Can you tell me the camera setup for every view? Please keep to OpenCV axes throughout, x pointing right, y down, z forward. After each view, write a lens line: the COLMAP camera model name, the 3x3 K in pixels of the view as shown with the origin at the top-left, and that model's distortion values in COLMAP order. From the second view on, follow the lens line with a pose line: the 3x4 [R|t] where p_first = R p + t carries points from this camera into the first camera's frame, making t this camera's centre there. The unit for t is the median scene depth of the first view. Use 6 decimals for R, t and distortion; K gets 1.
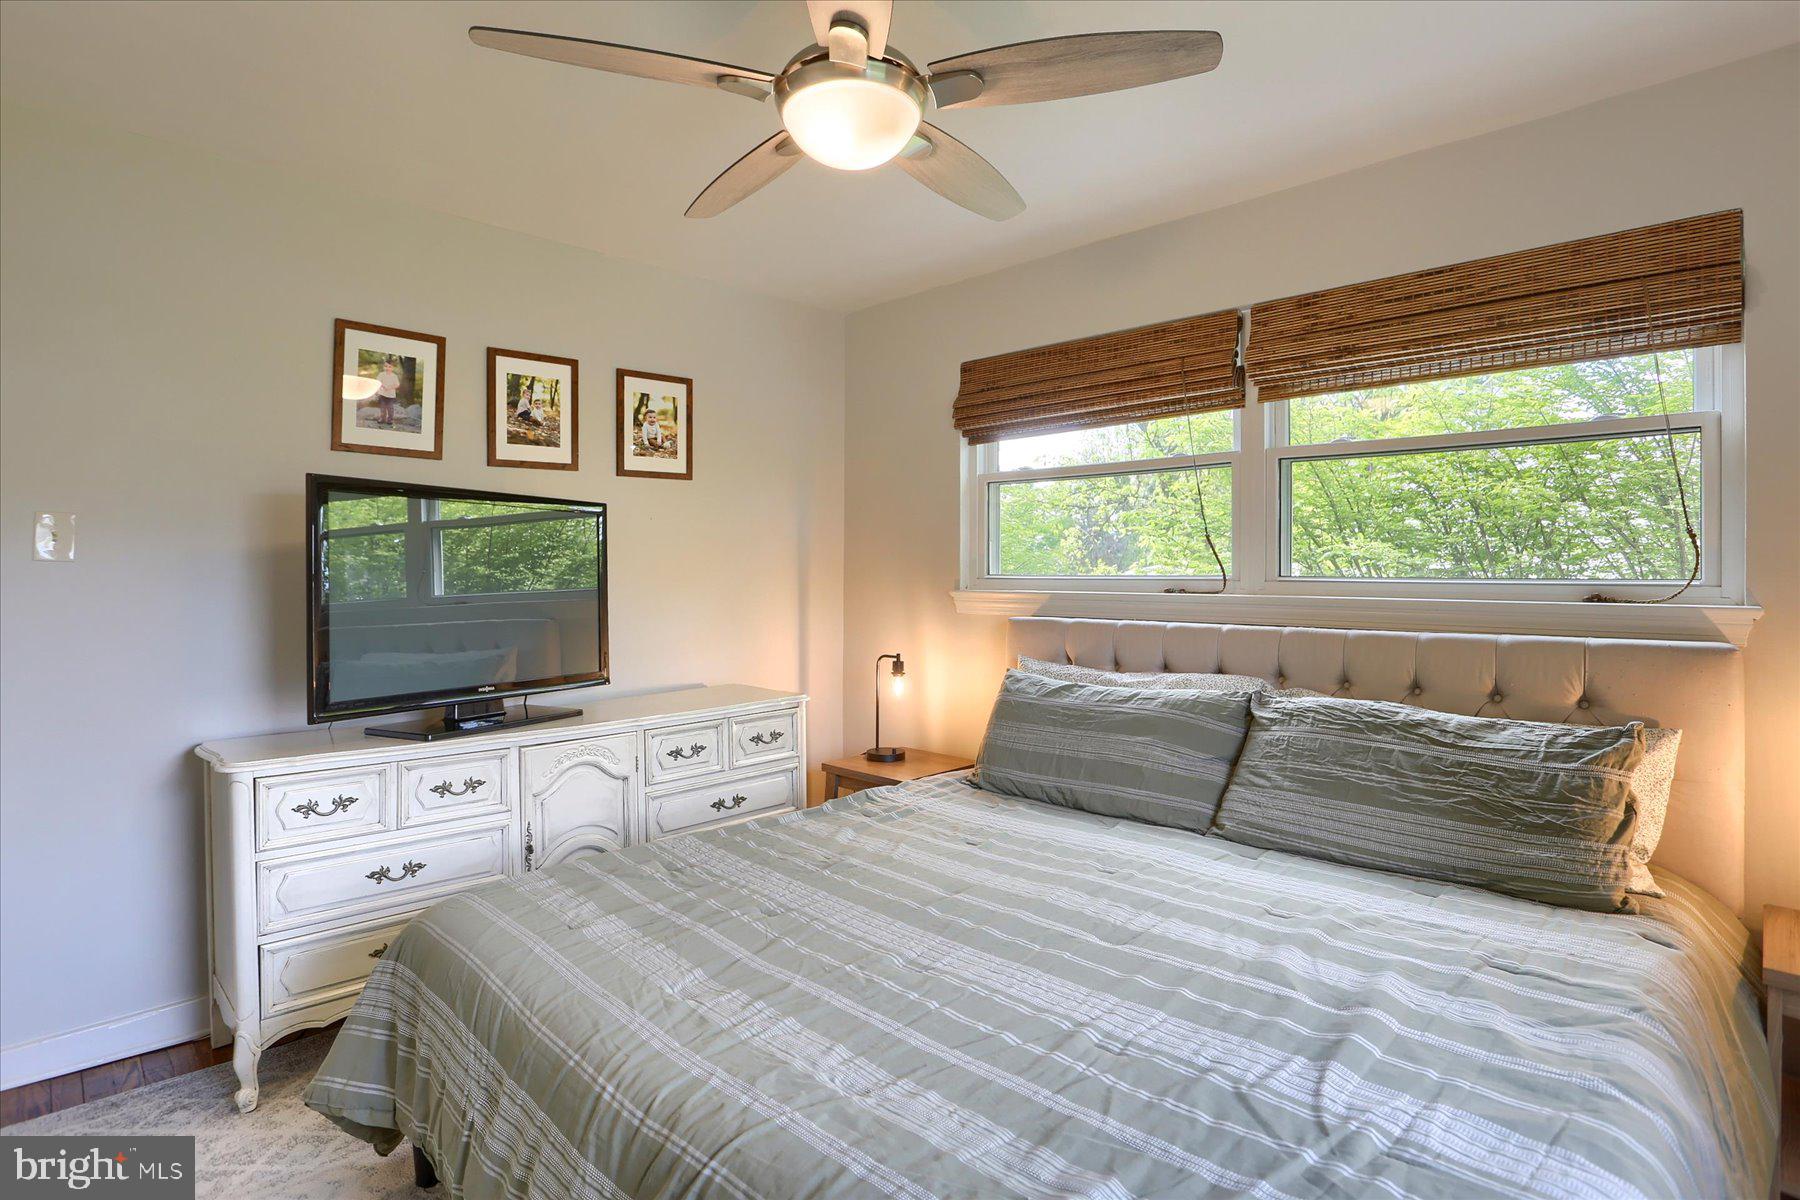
lens RADIAL K [[898.5, 0, 897.5], [0, 898.5, 581.6], [0, 0, 1]] dist [-0.054273, 0.010971]
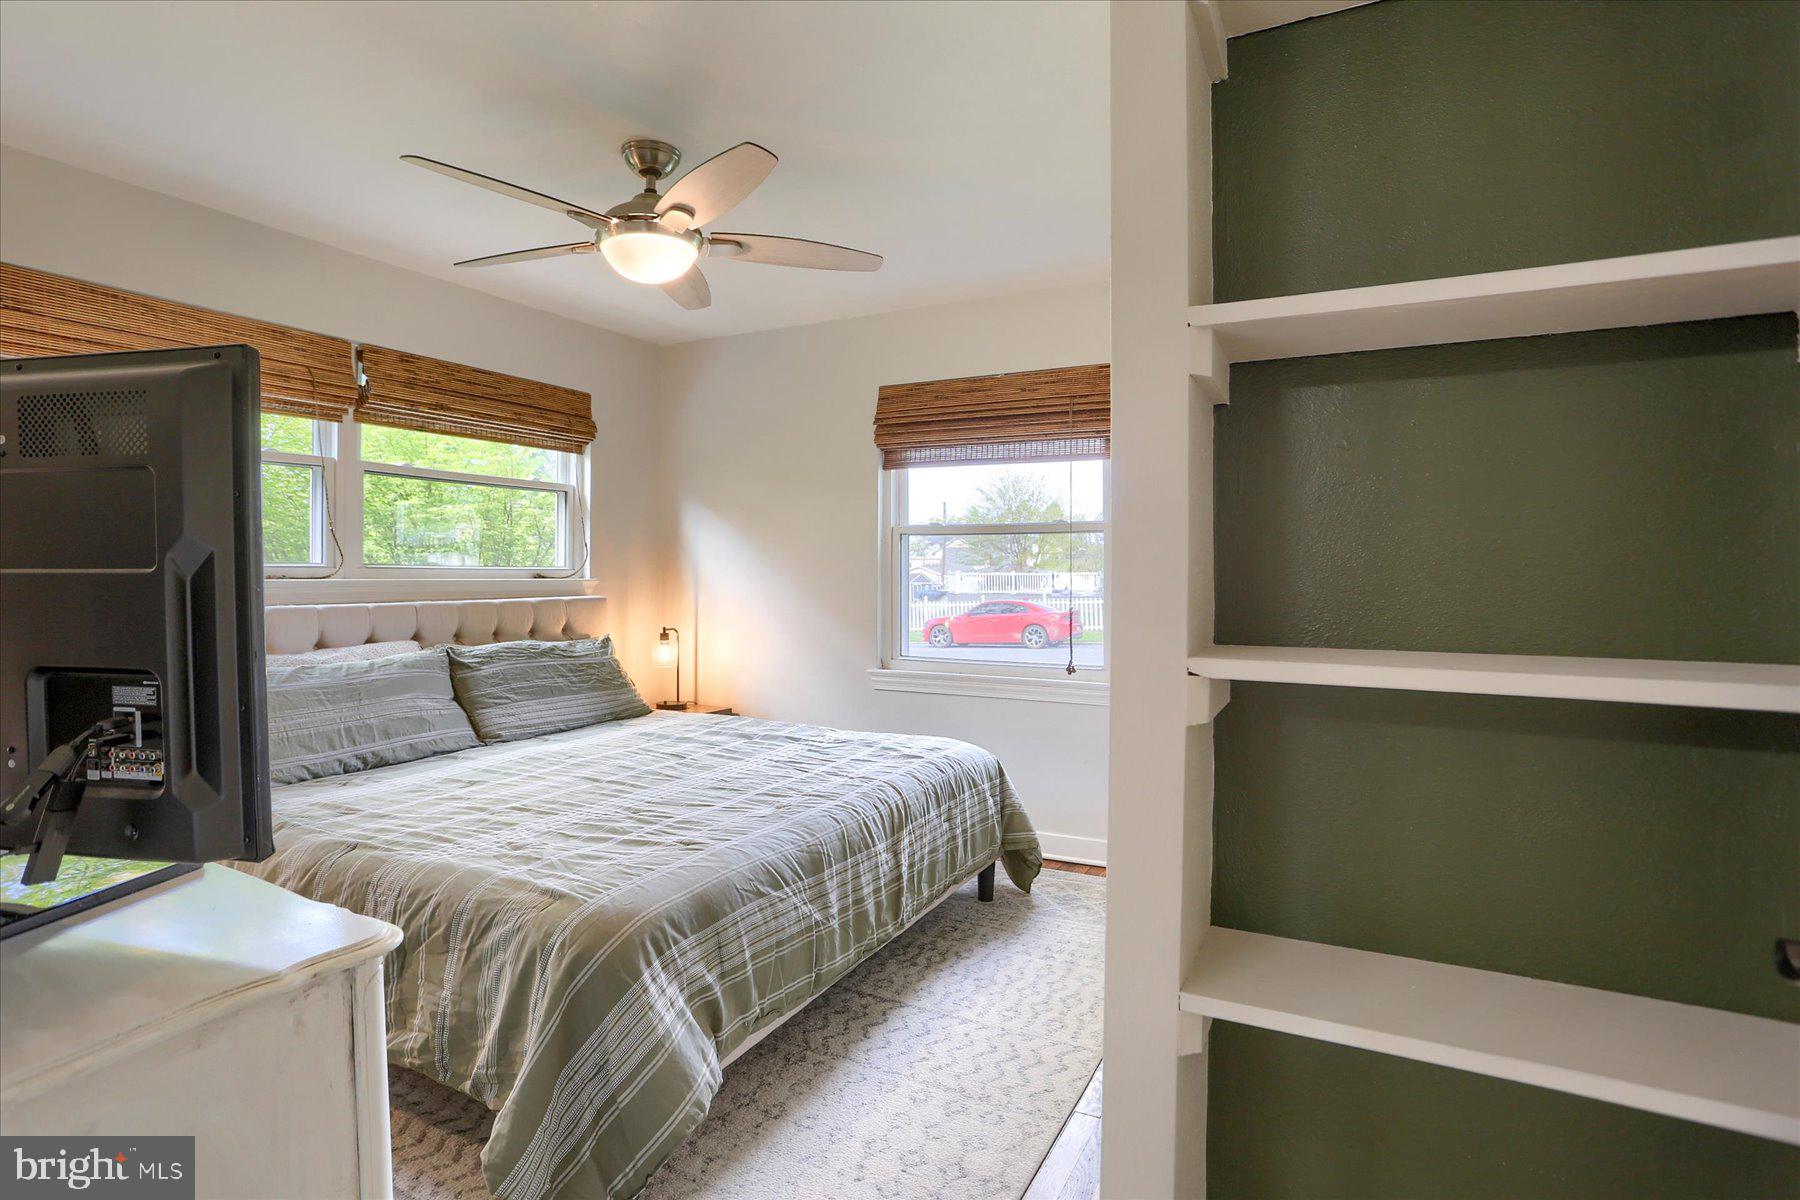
lens RADIAL K [[898.5, 0, 933.5], [0, 898.5, 580.0], [0, 0, 1]] dist [-0.054273, 0.010971]
pose [[-0.305125, -0.015866, 0.952180, -1.068036], [-0.001801, 0.999869, 0.016083, -0.004717], [-0.952311, 0.003193, -0.305113, 0.654337]]
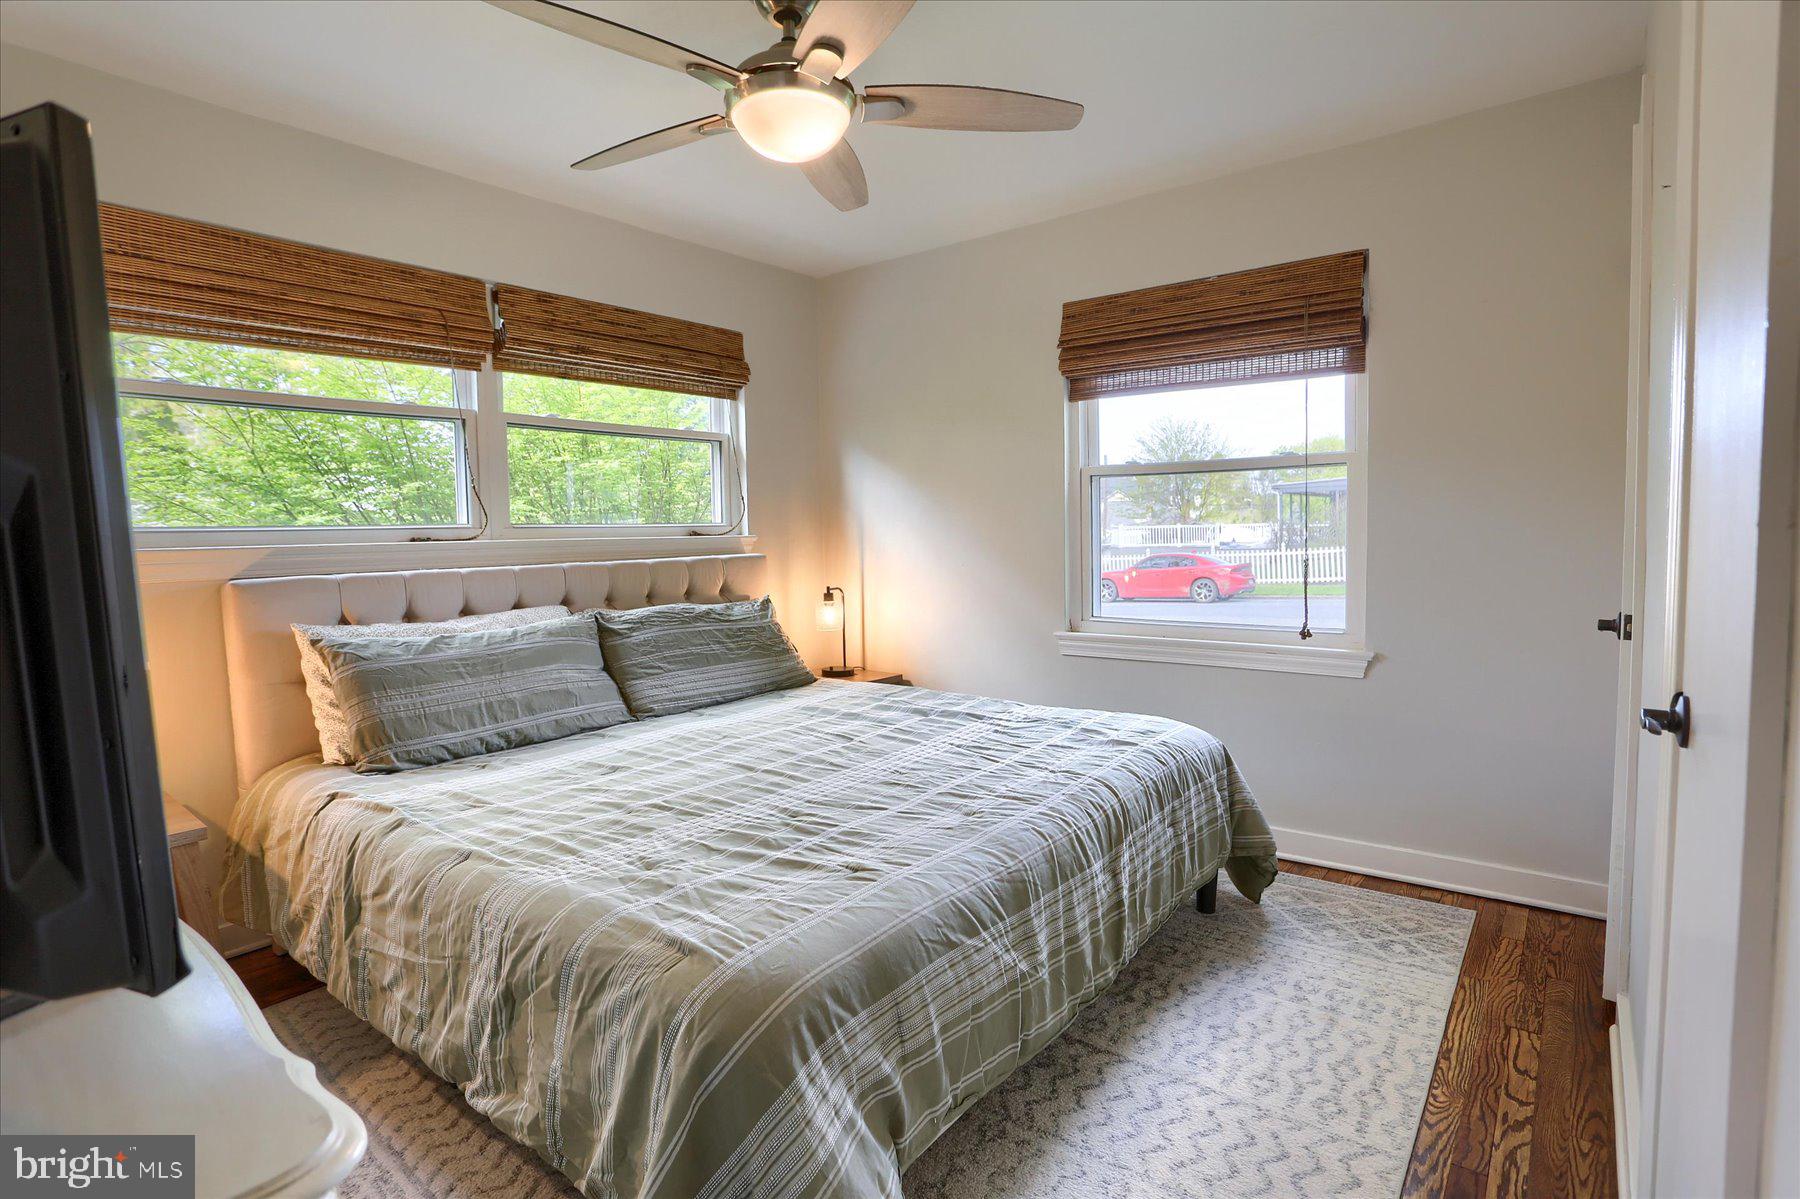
lens RADIAL K [[898.5, 0, 912.5], [0, 898.5, 590.3], [0, 0, 1]] dist [-0.054273, 0.010971]
pose [[-0.107064, -0.071802, 0.991656, -0.847918], [0.022621, 0.996955, 0.074628, 0.006786], [-0.993995, 0.030422, -0.105114, 0.641334]]
